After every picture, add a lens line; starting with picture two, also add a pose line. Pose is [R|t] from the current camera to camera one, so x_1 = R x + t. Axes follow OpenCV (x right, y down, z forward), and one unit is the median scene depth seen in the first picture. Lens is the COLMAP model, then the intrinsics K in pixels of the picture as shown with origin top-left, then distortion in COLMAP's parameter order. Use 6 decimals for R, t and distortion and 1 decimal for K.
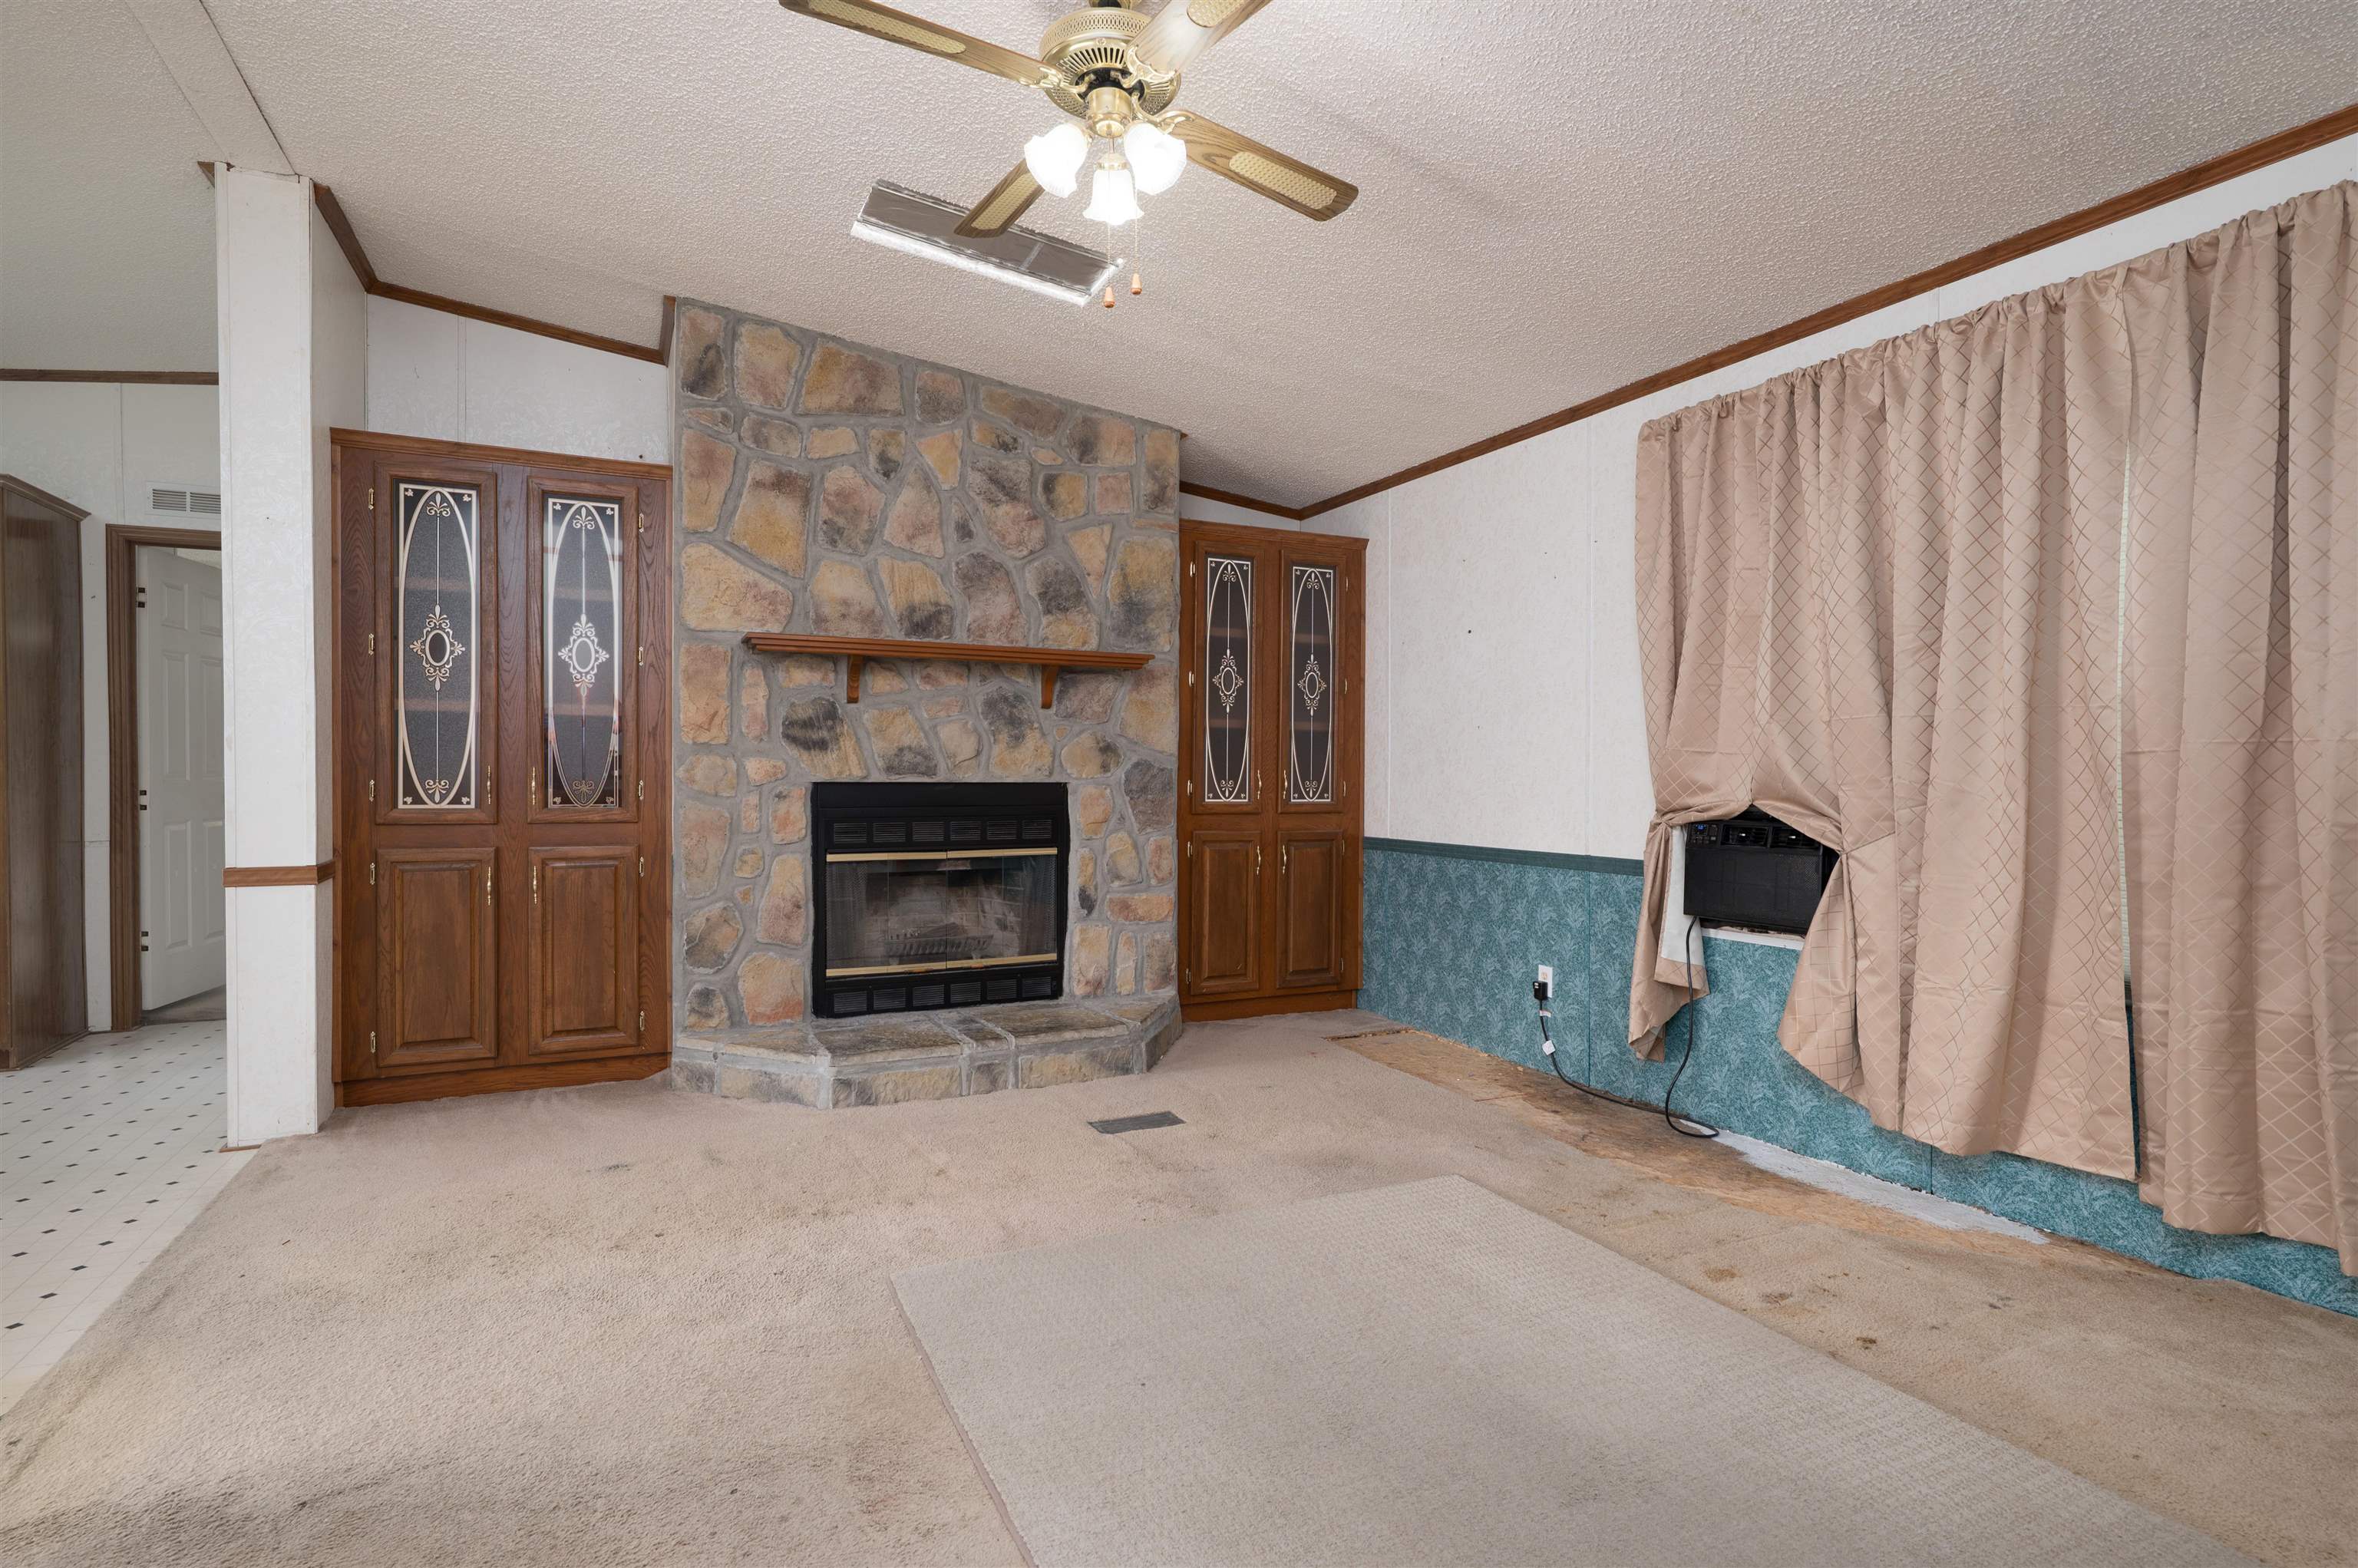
lens RADIAL K [[1186.9, 0, 1186.1], [0, 1186.9, 788.6], [0, 0, 1]] dist [-0.004733, 0.000440]
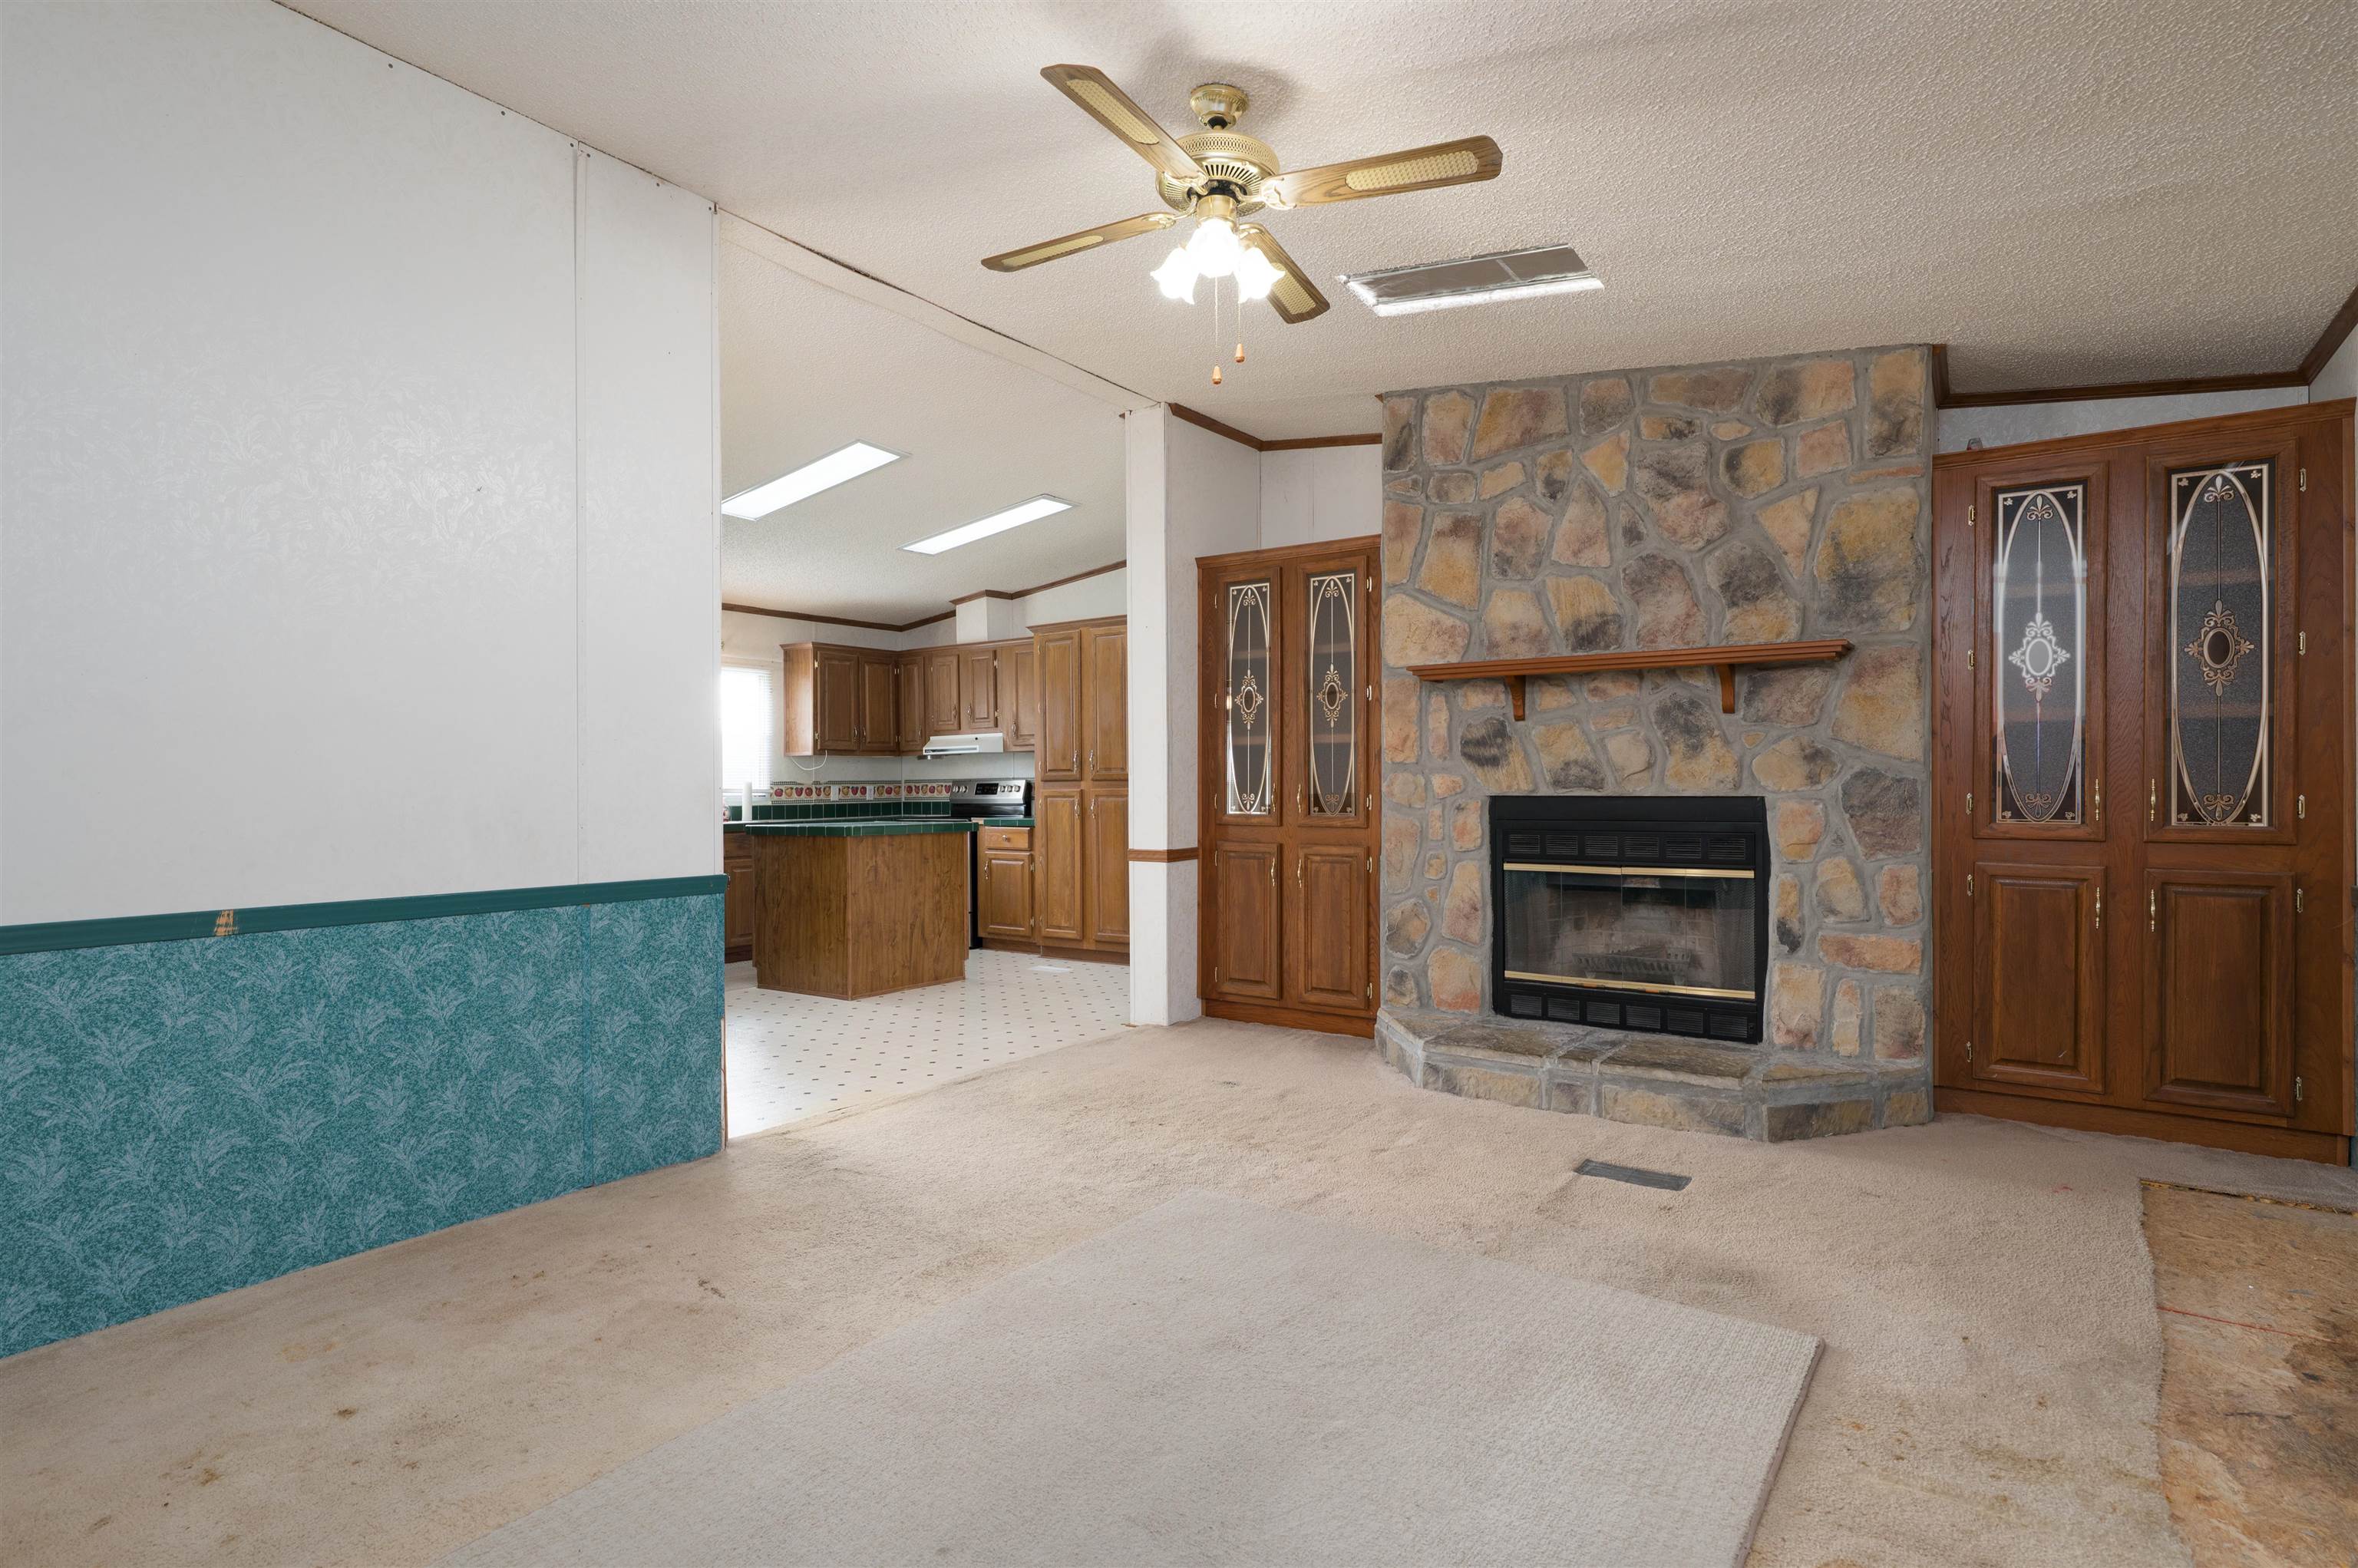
lens RADIAL K [[1186.9, 0, 1172.5], [0, 1186.9, 783.2], [0, 0, 1]] dist [-0.004733, 0.000440]
pose [[0.478774, -0.009233, -0.877890, 0.542411], [-0.006550, 0.999879, -0.014088, 0.000433], [0.877914, 0.012496, 0.478656, 0.245292]]
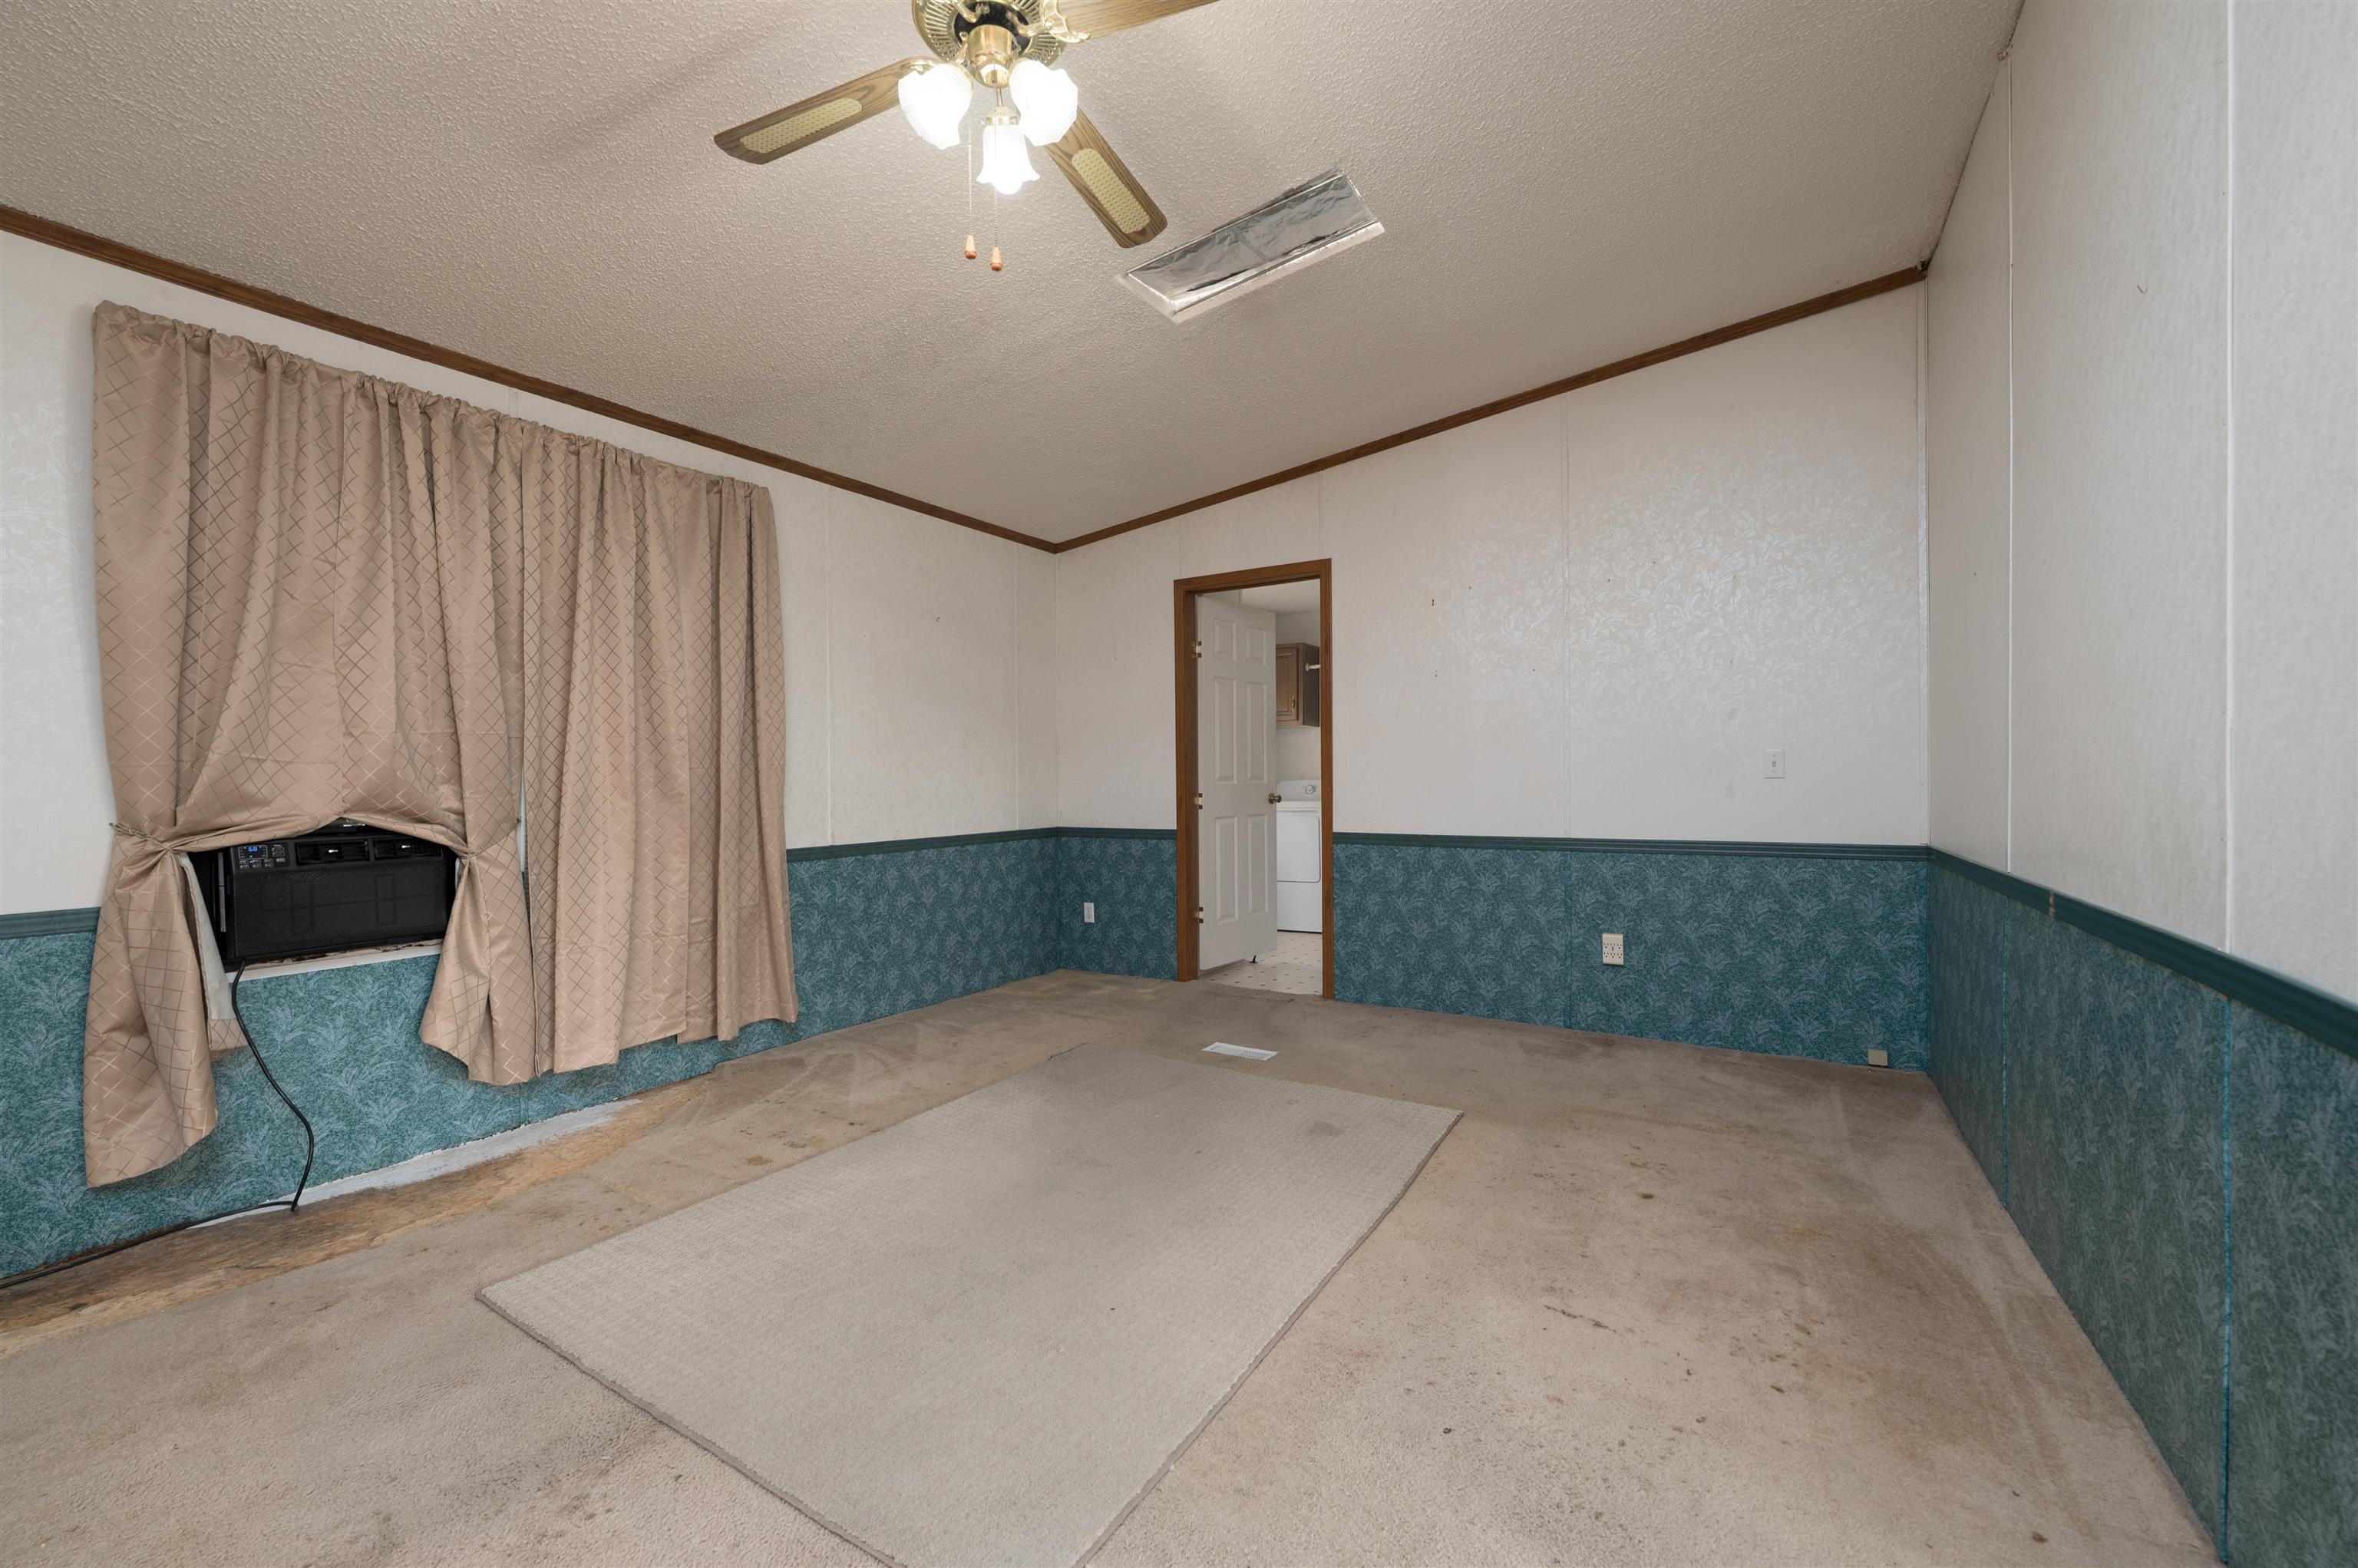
lens RADIAL K [[952.5, 0, 1192.2], [0, 952.5, 777.8], [0, 0, 1]] dist [-0.002503, 0.000948]
pose [[-0.552947, 0.001282, 0.833215, -0.455903], [0.016842, 0.999812, 0.009639, -0.012143], [-0.833046, 0.019362, -0.552865, 0.764135]]
